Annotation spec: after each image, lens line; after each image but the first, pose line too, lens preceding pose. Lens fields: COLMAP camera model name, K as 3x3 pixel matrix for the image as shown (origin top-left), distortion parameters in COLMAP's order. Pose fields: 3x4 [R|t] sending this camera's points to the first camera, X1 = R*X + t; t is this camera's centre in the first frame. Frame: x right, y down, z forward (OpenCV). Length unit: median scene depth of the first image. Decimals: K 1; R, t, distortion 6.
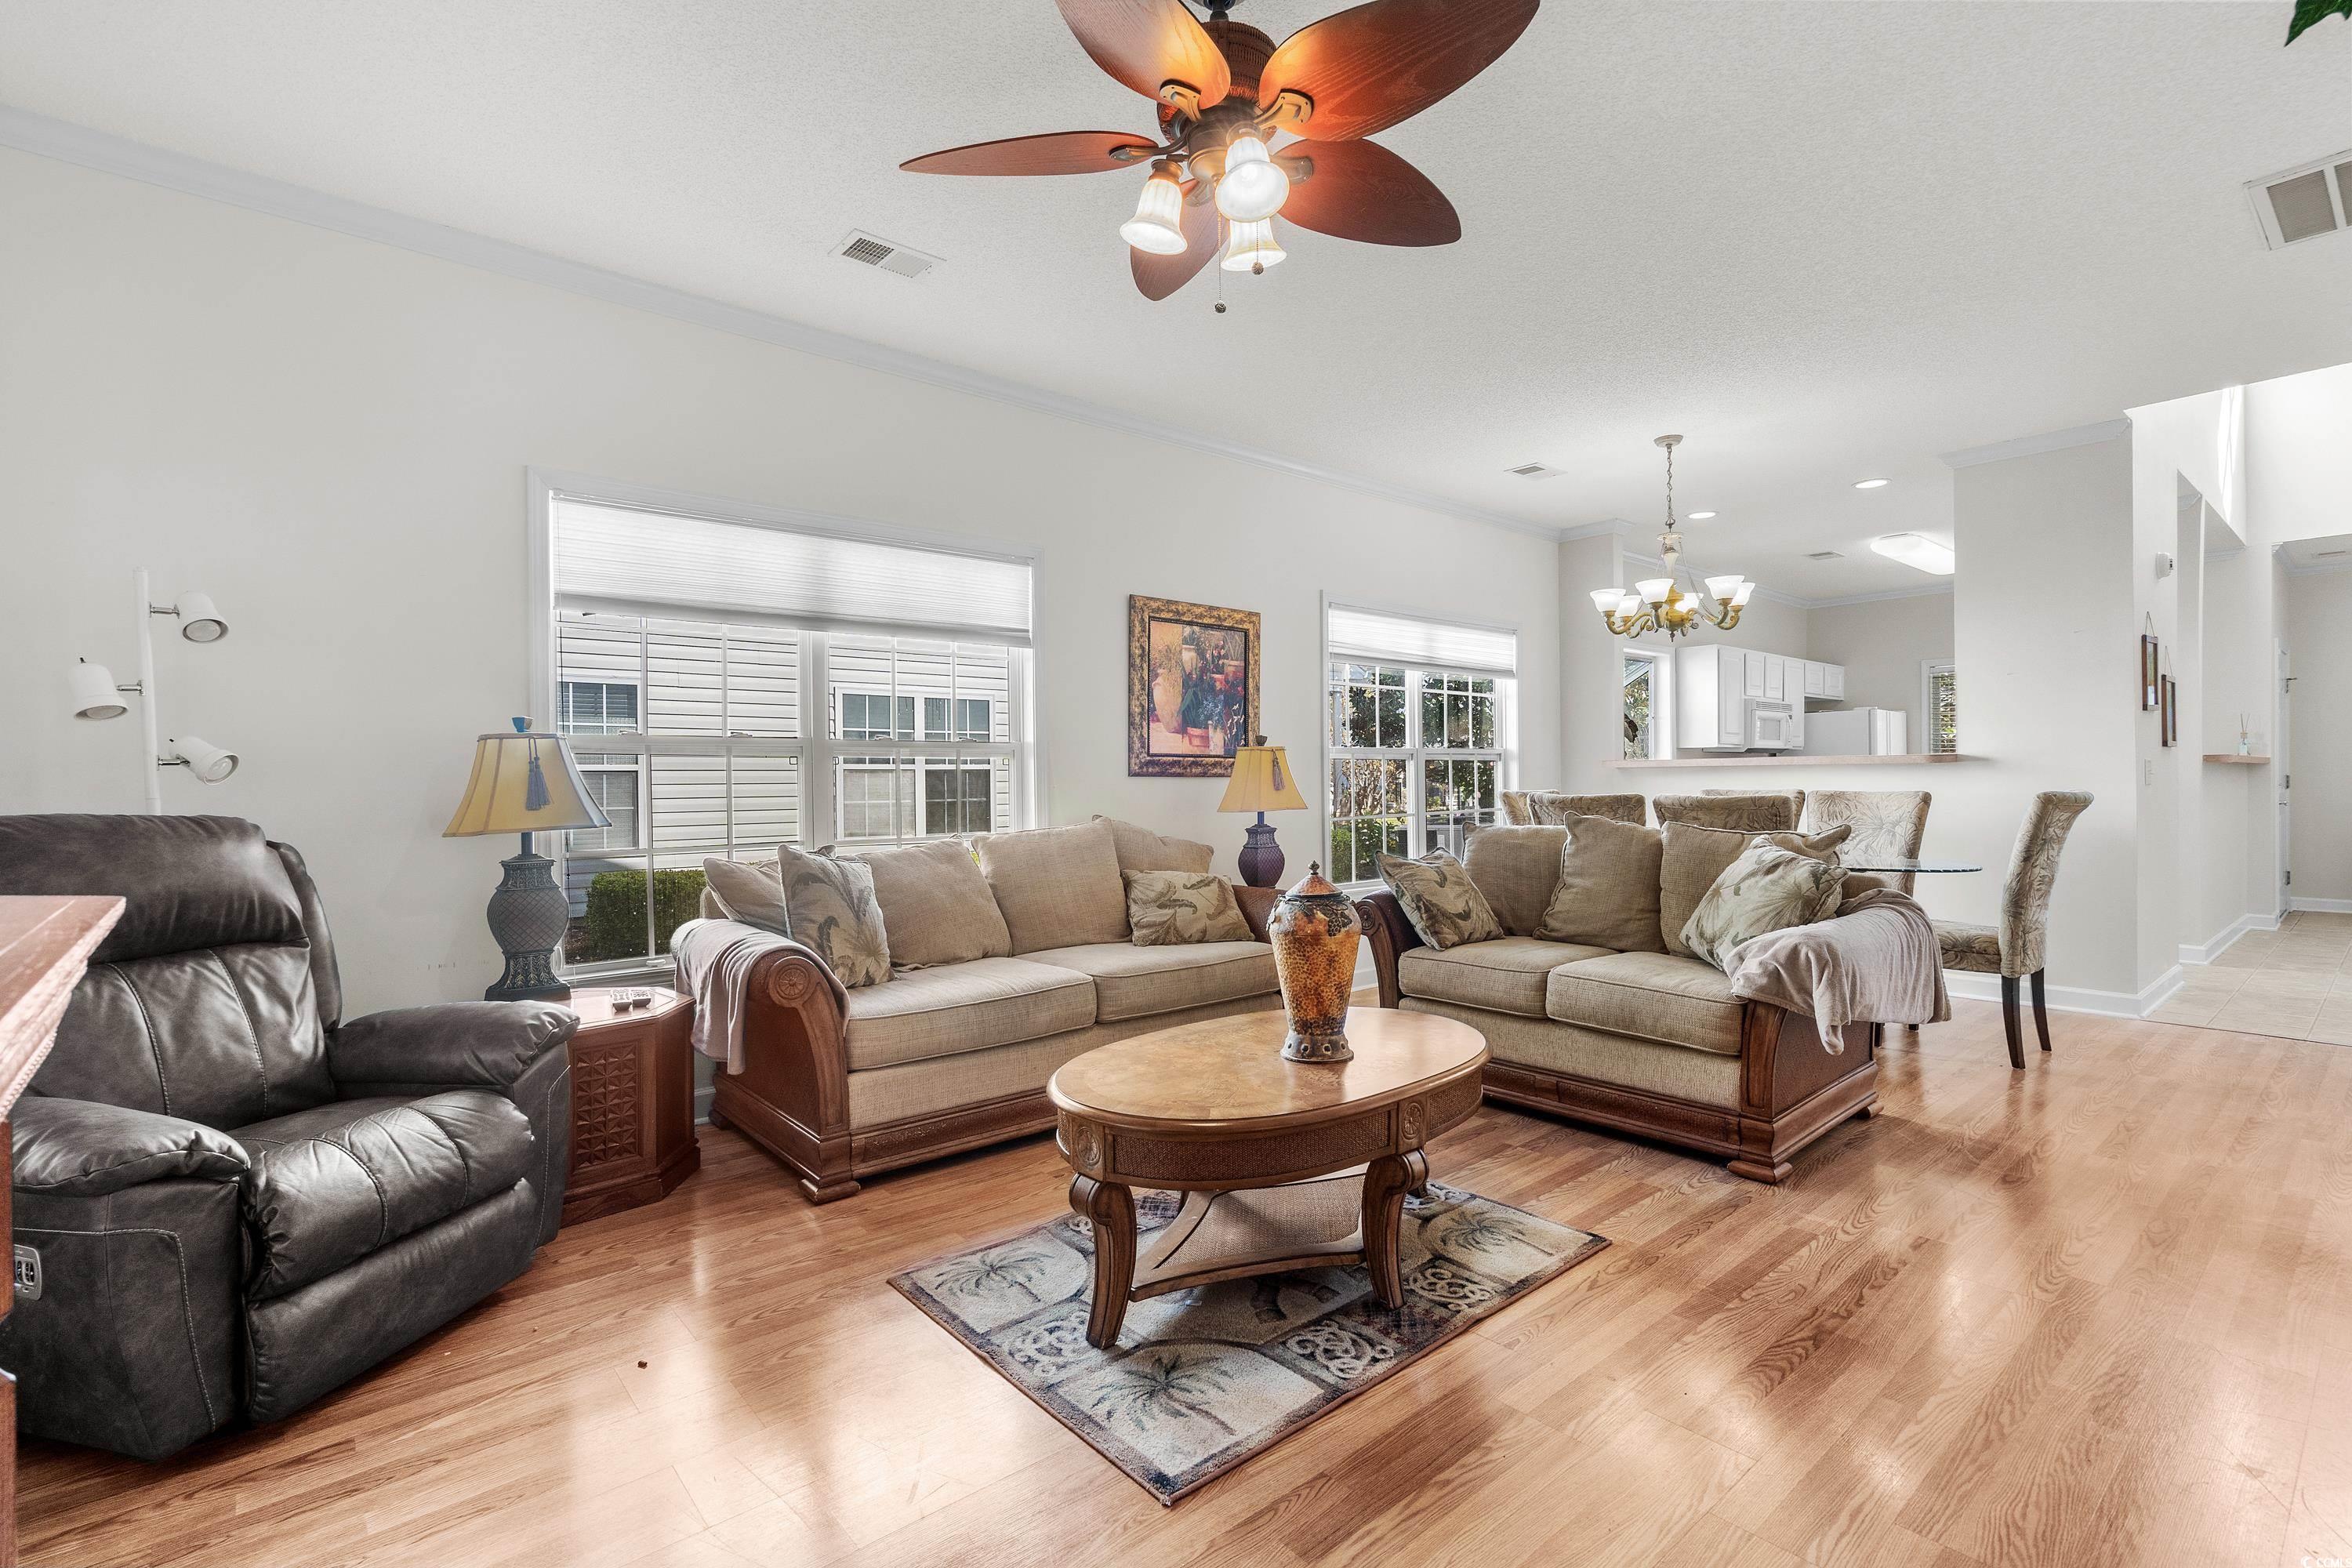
lens RADIAL K [[1084.2, 0, 1165.8], [0, 1084.2, 785.5], [0, 0, 1]] dist [-0.004877, 0.001881]
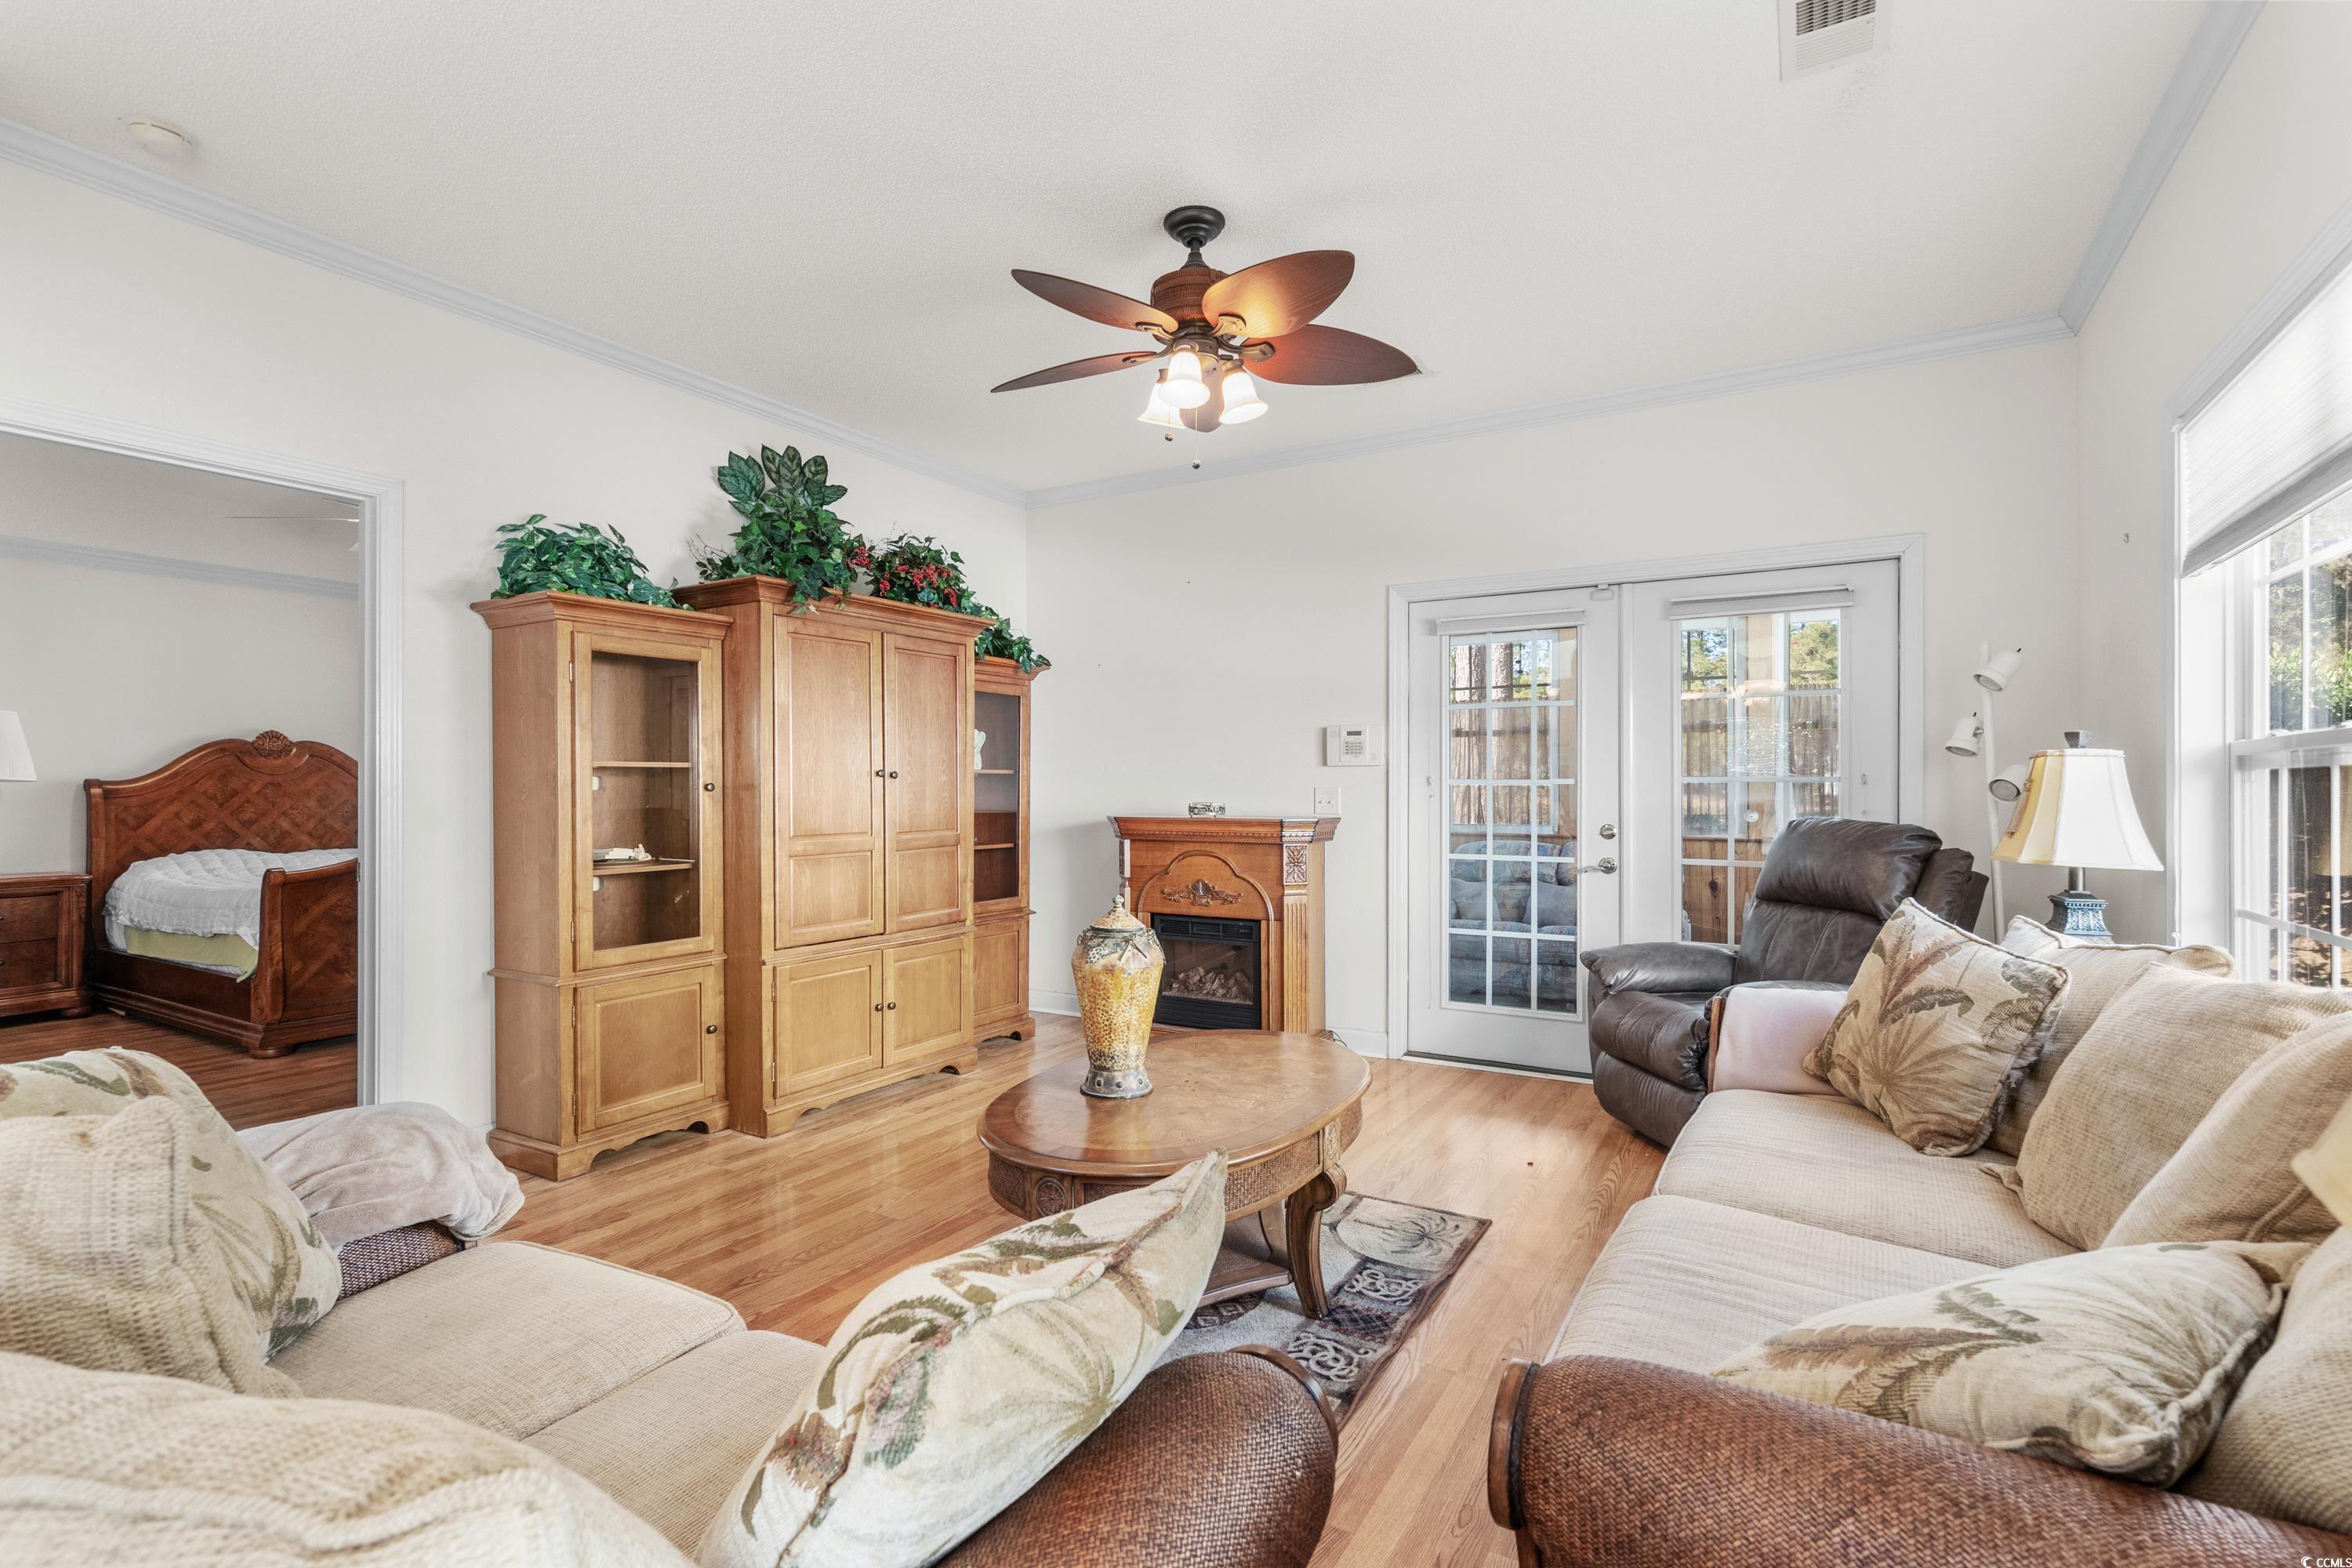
lens RADIAL K [[1084.2, 0, 1194.2], [0, 1084.2, 786.7], [0, 0, 1]] dist [-0.004877, 0.001881]
pose [[-0.948146, 0.008207, -0.317729, 0.208023], [0.005609, 0.999943, 0.009090, -0.019111], [0.317786, 0.006837, -0.948138, 0.975919]]
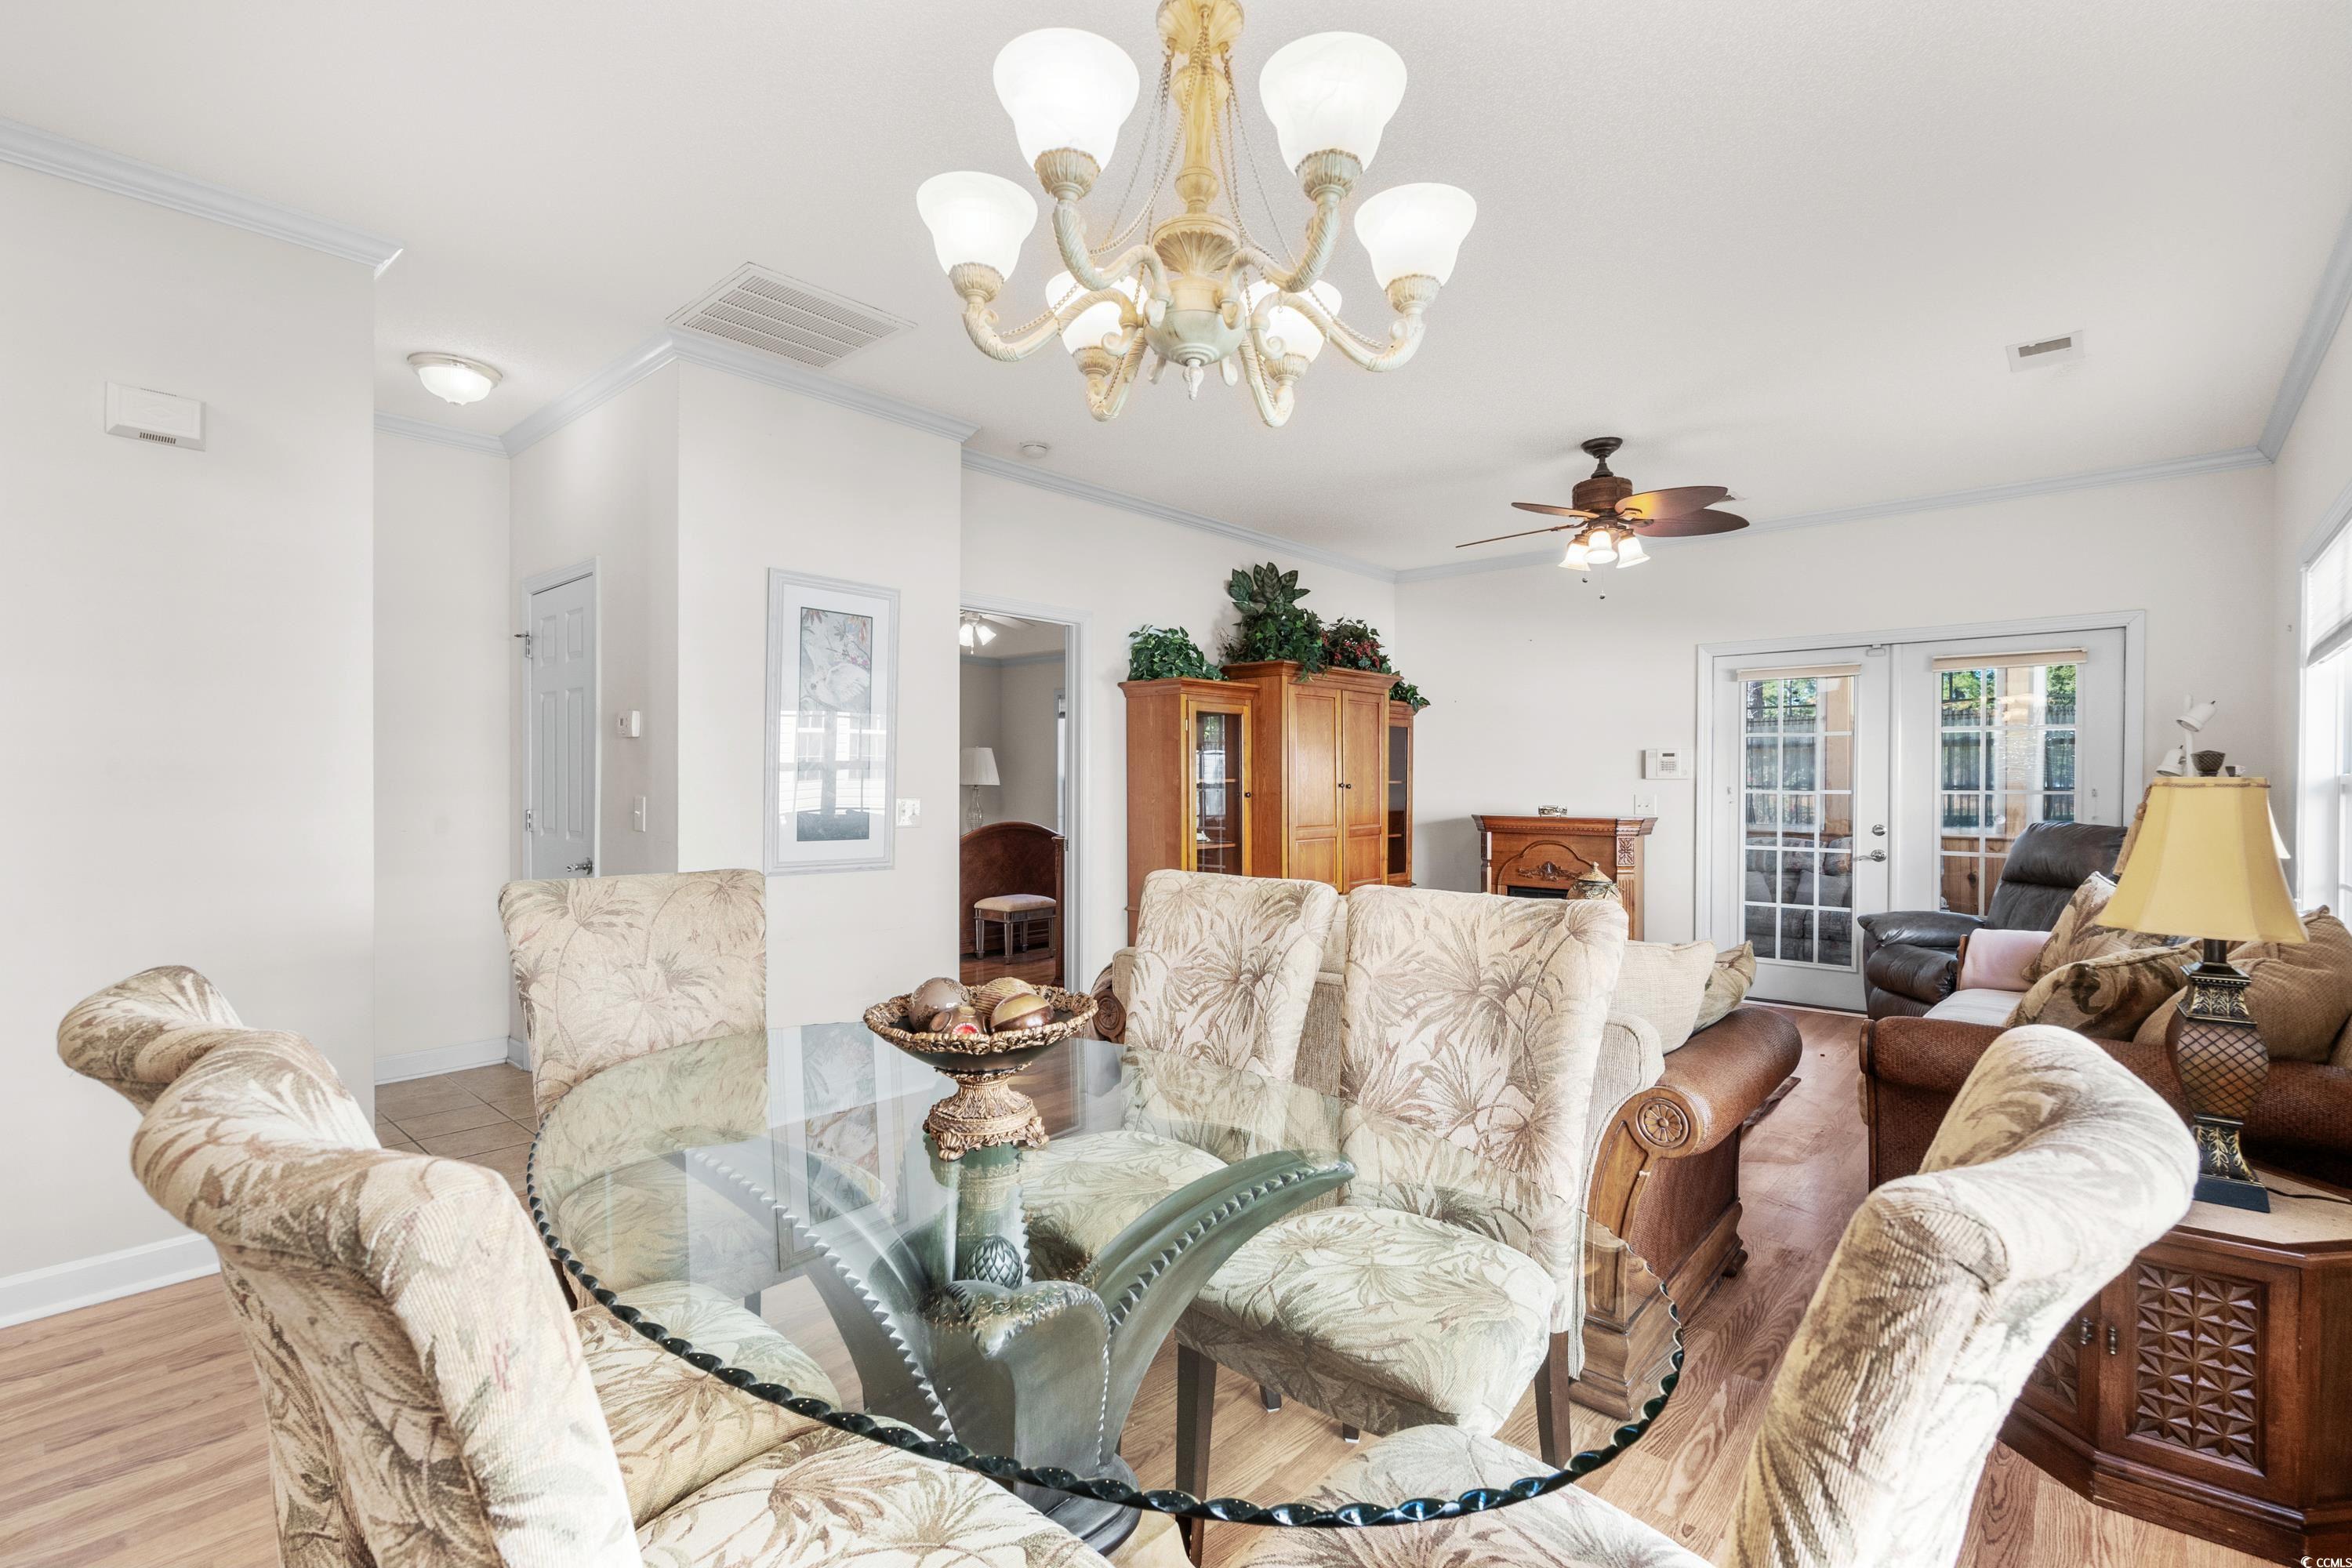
lens RADIAL K [[1084.2, 0, 1177.0], [0, 1084.2, 790.1], [0, 0, 1]] dist [-0.004877, 0.001881]
pose [[-0.991683, 0.006772, -0.128525, 0.503616], [0.004714, 0.999856, 0.016305, -0.037916], [0.128617, 0.015564, -0.991572, 1.300467]]
